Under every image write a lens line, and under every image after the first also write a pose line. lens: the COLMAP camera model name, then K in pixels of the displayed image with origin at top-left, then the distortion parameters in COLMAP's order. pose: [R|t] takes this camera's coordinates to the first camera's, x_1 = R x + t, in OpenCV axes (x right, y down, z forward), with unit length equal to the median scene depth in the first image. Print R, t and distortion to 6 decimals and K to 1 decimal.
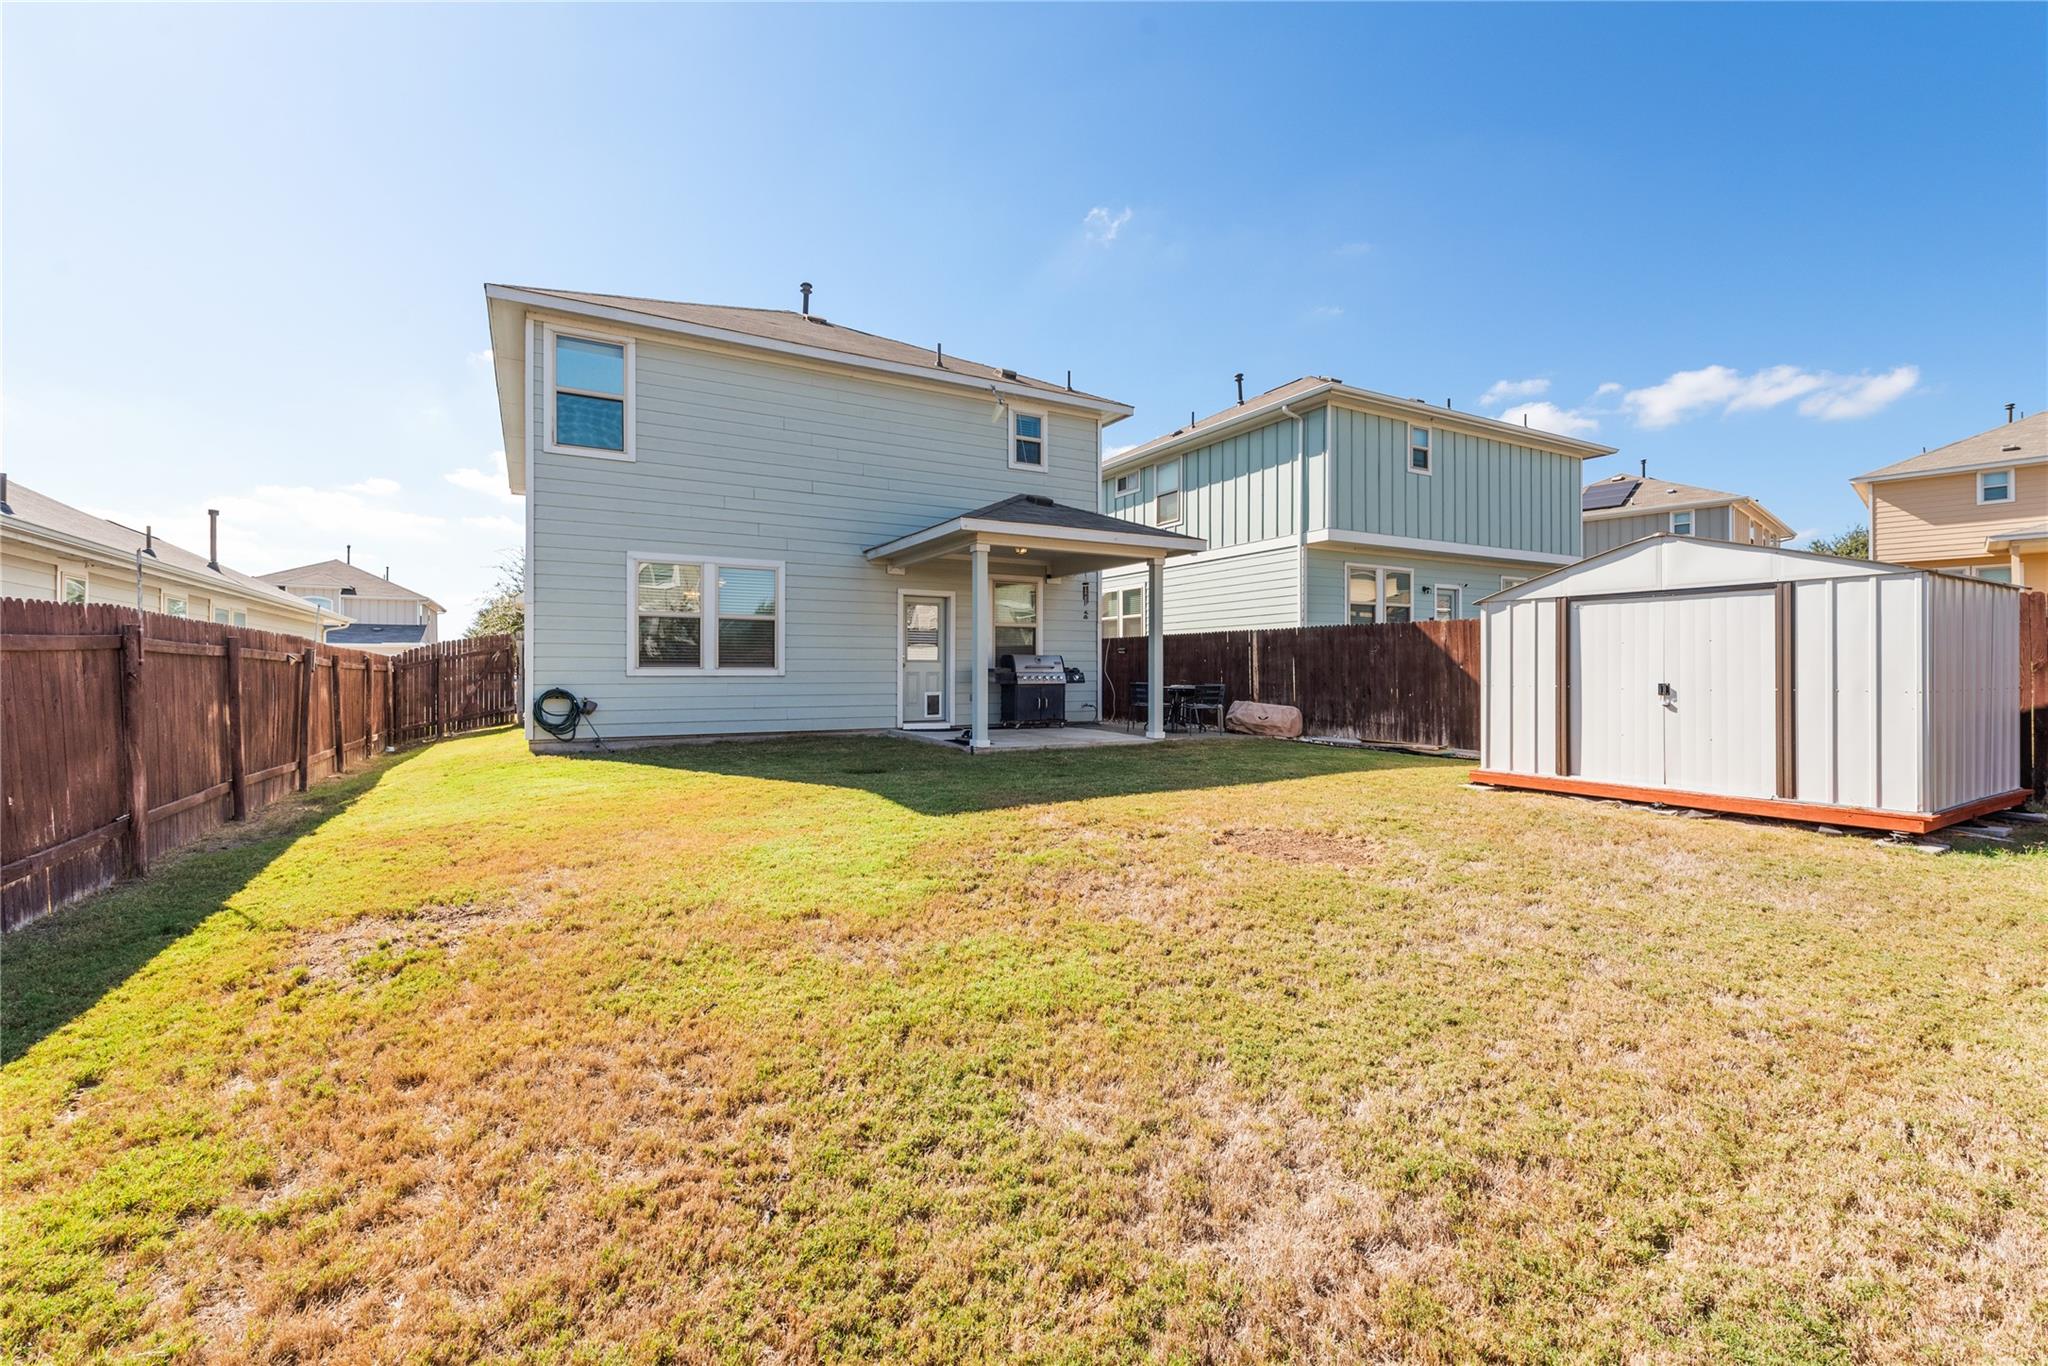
lens RADIAL K [[850.7, 0, 1014.5], [0, 850.7, 673.3], [0, 0, 1]] dist [0.000763, -0.000051]
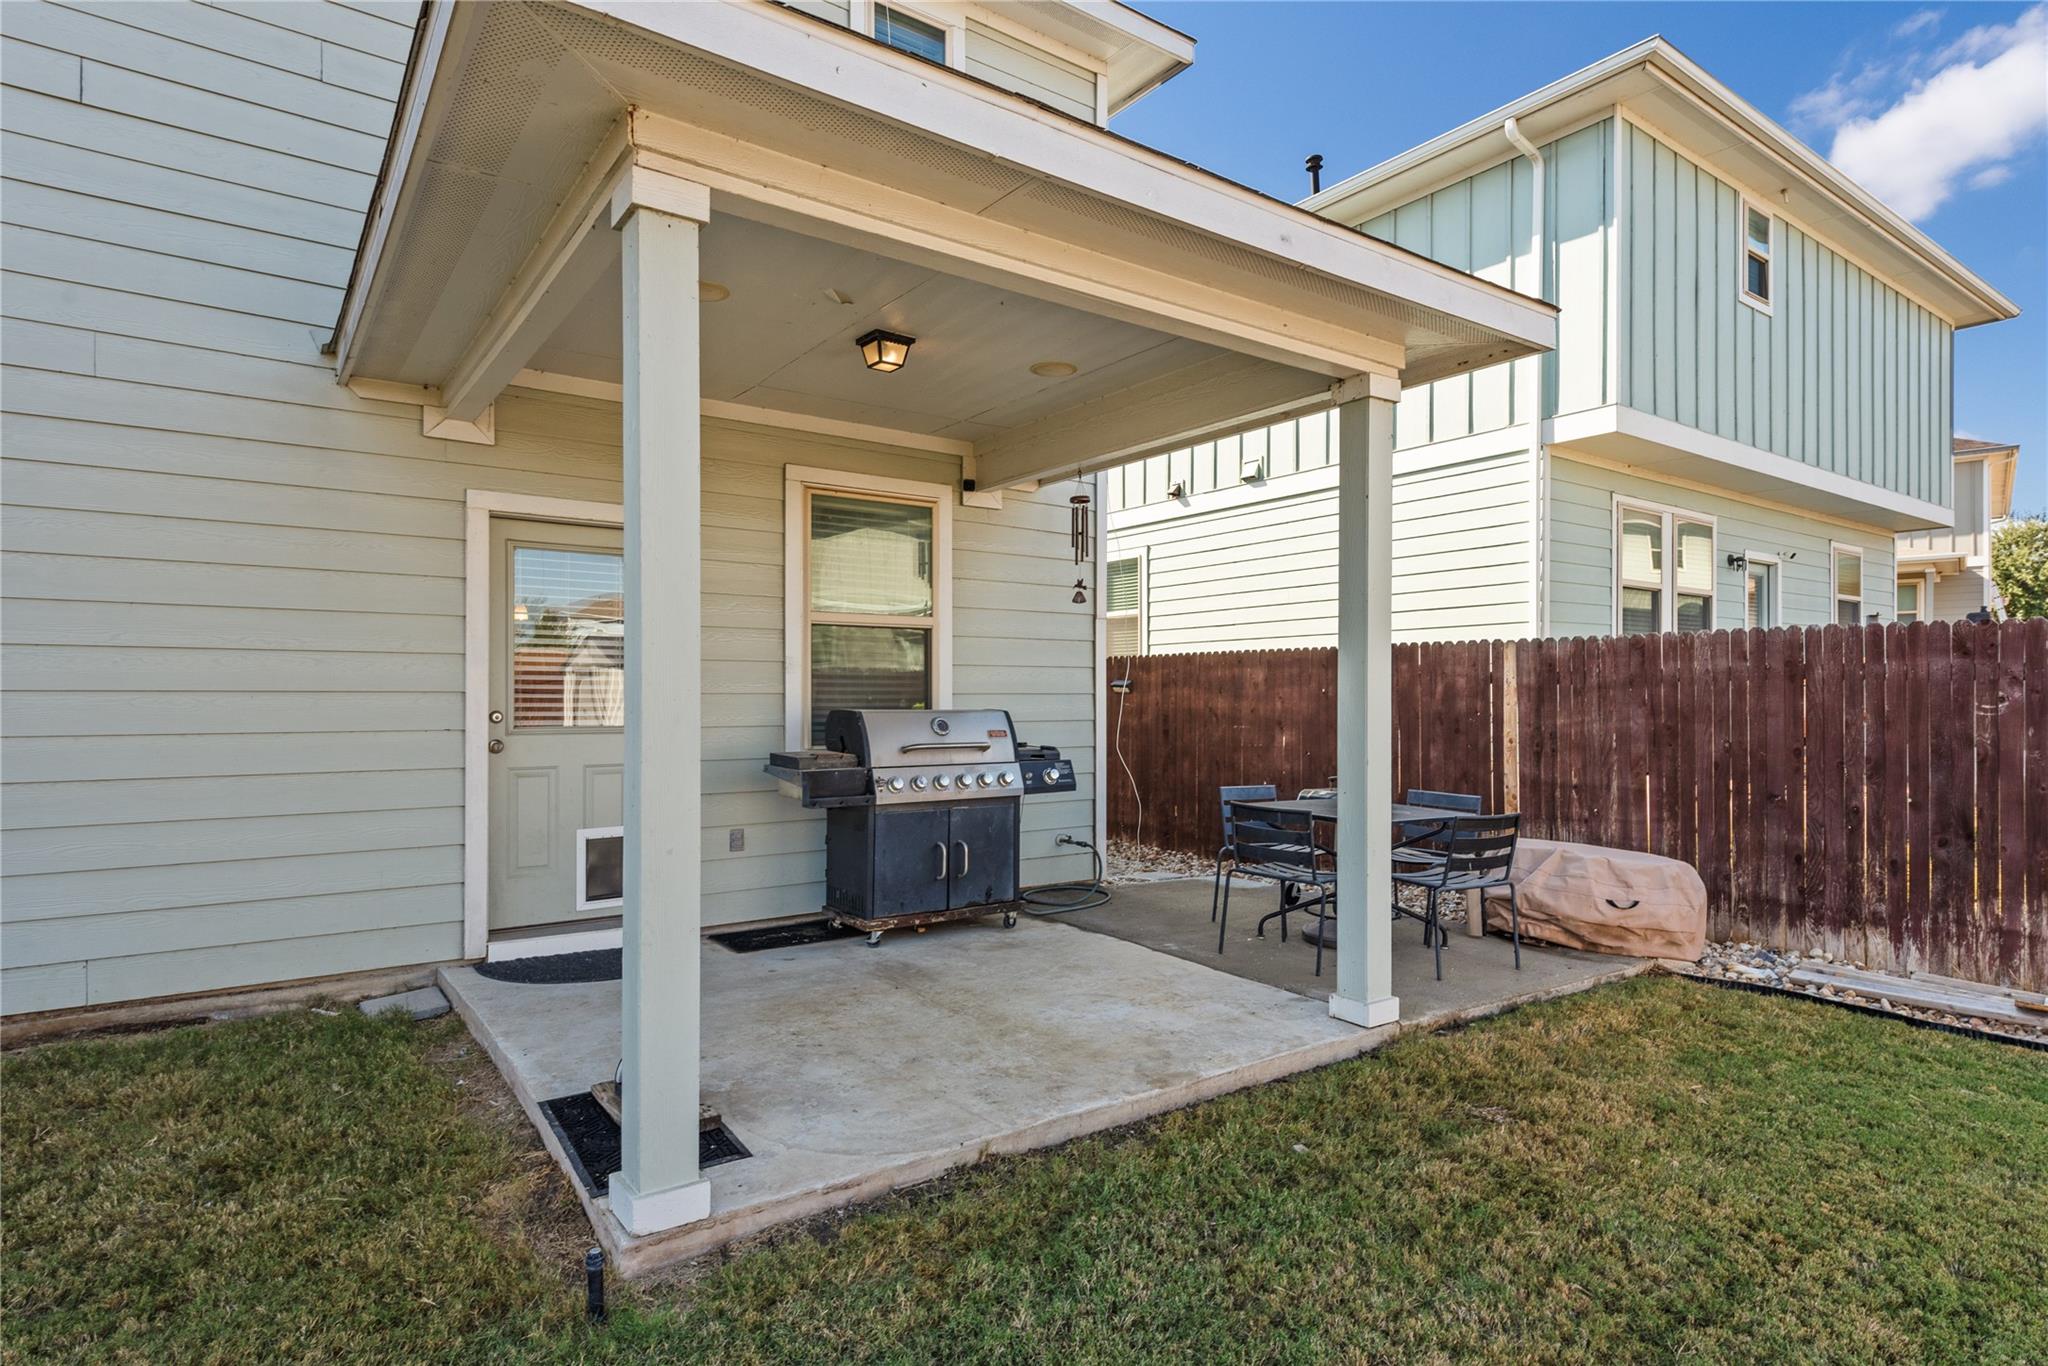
lens RADIAL K [[1094.5, 0, 1019.1], [0, 1094.5, 697.9], [0, 0, 1]] dist [0.005253, 0.000286]
pose [[0.993707, 0.001585, 0.112001, 0.010455], [-0.001271, 0.999995, -0.002868, -0.024538], [-0.112005, 0.002707, 0.993704, 0.565526]]
